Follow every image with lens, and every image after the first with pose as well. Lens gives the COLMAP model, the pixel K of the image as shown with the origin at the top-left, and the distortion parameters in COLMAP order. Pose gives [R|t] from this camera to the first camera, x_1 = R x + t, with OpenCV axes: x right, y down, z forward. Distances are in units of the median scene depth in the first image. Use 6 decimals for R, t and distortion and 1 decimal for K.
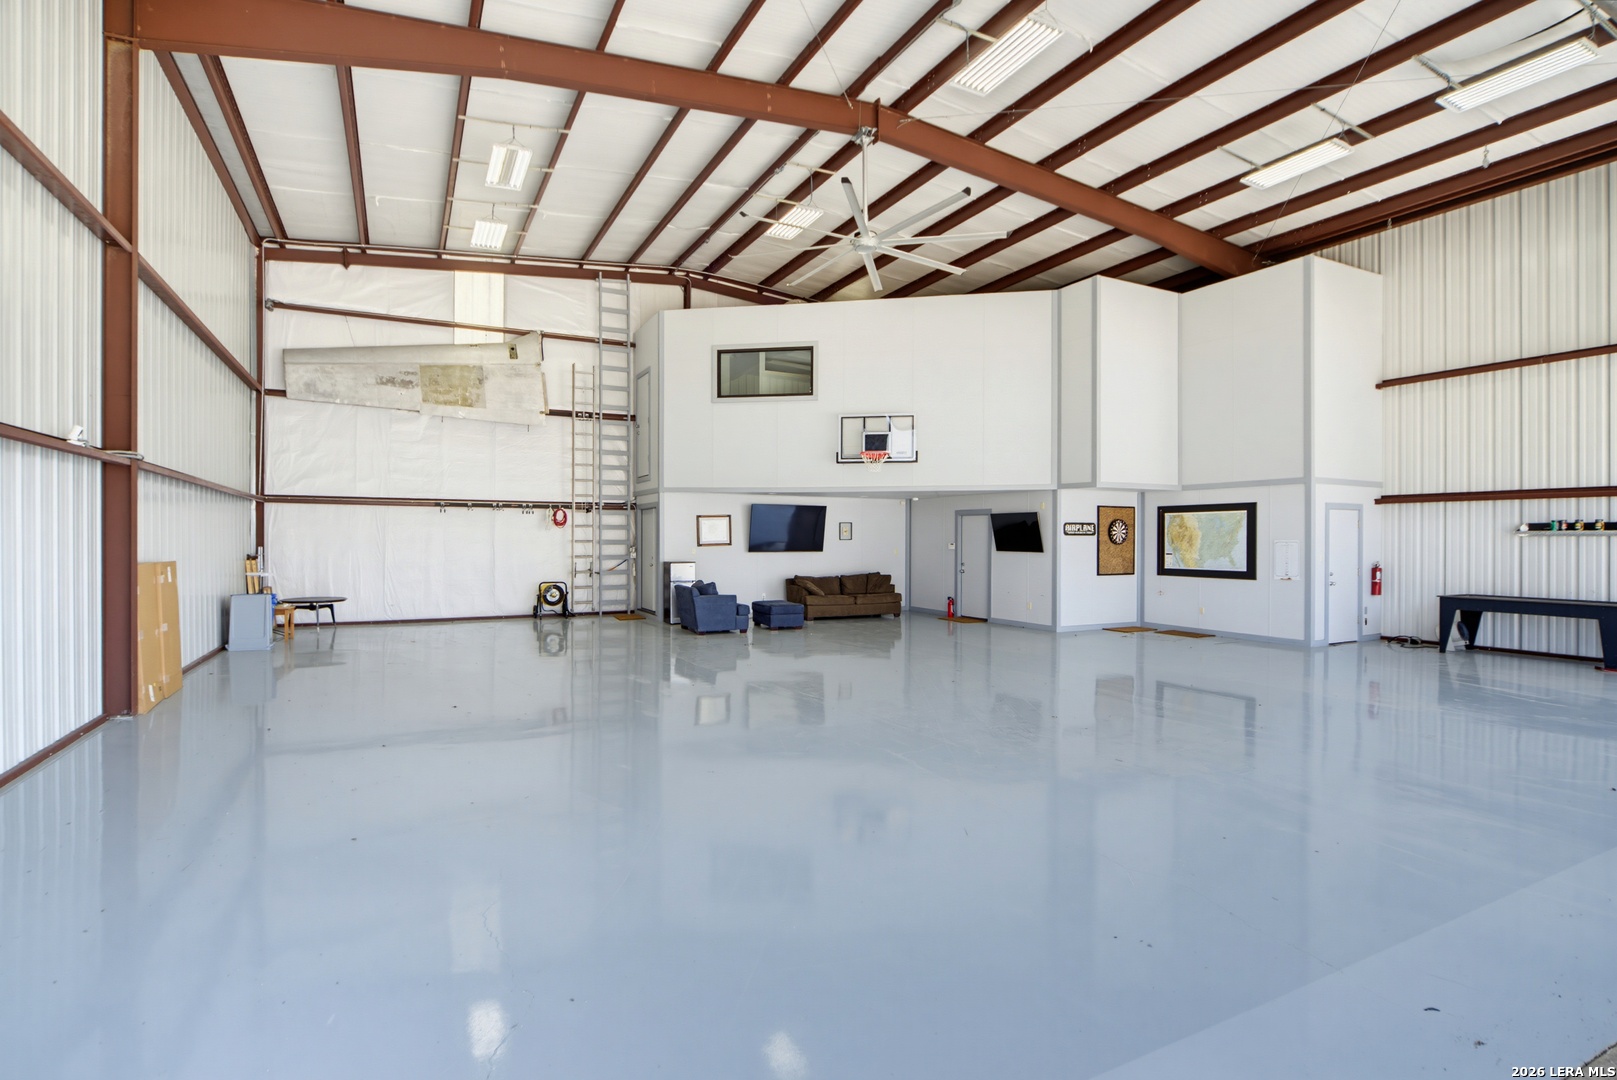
lens RADIAL K [[791.1, 0, 784.2], [0, 791.1, 532.5], [0, 0, 1]] dist [-0.013690, 0.001479]
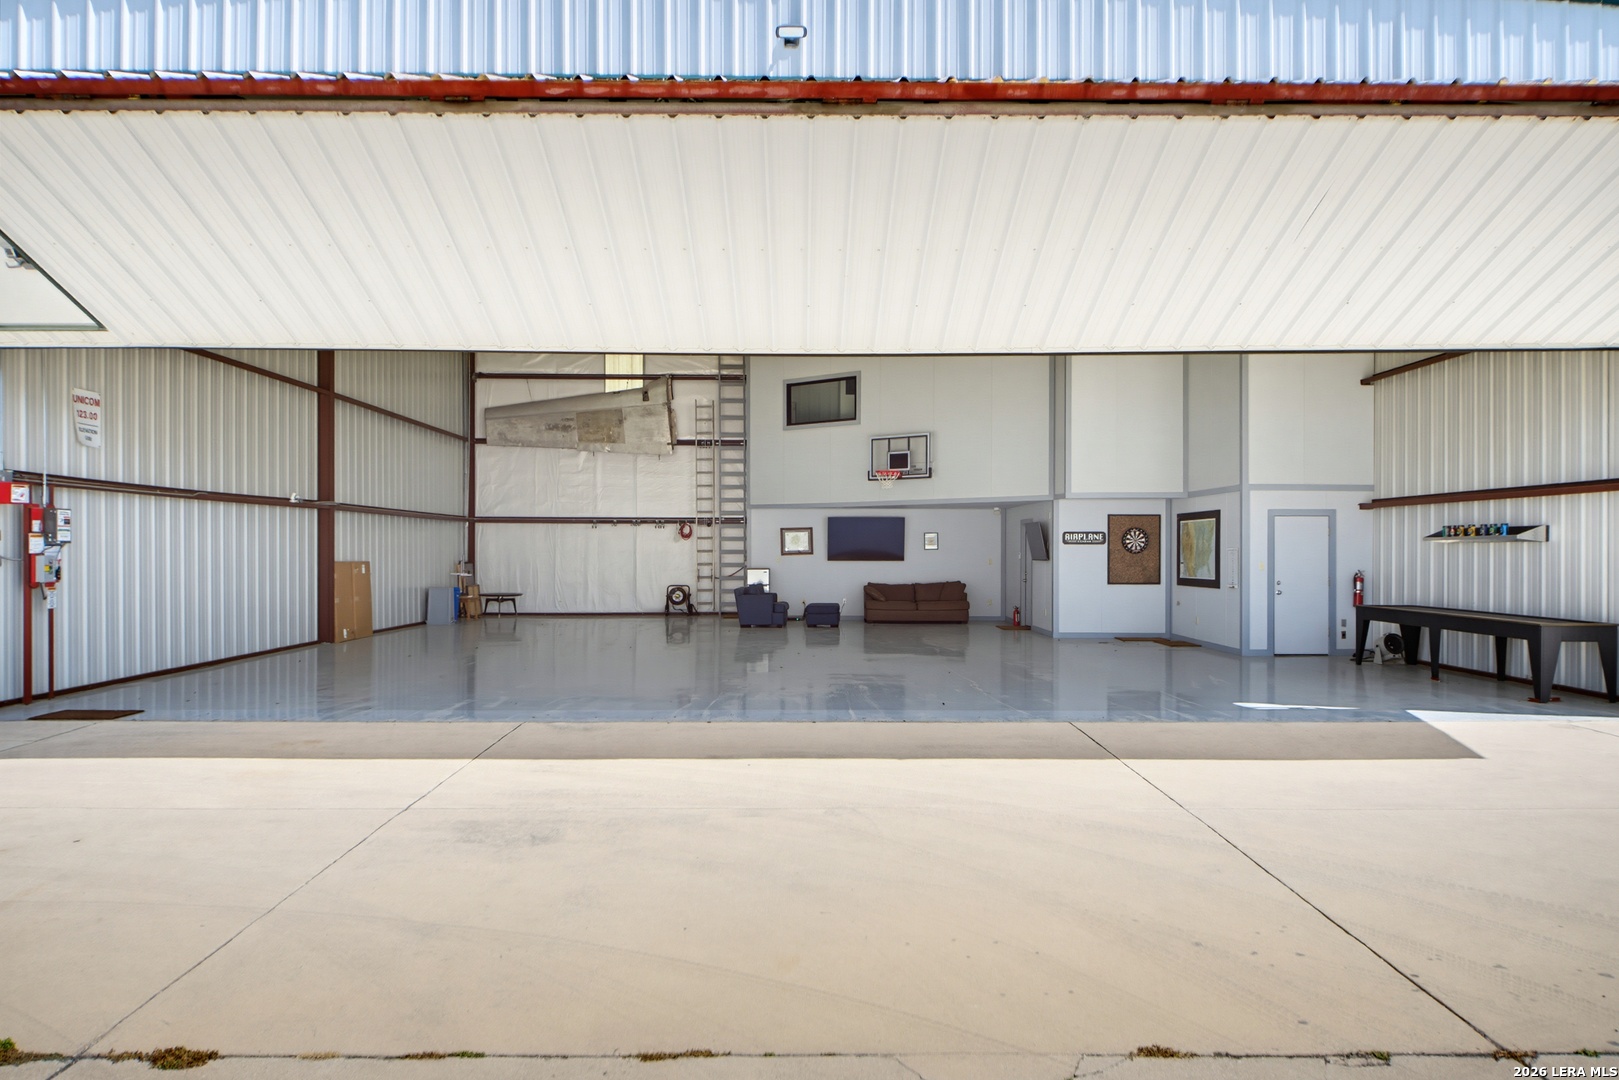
lens RADIAL K [[1069.5, 0, 823.0], [0, 1069.5, 541.0], [0, 0, 1]] dist [0.017939, -0.020917]
pose [[0.898910, -0.005856, -0.438095, 0.657606], [0.004517, 0.999981, -0.004099, 0.003592], [0.438111, 0.001705, 0.898919, -0.380645]]
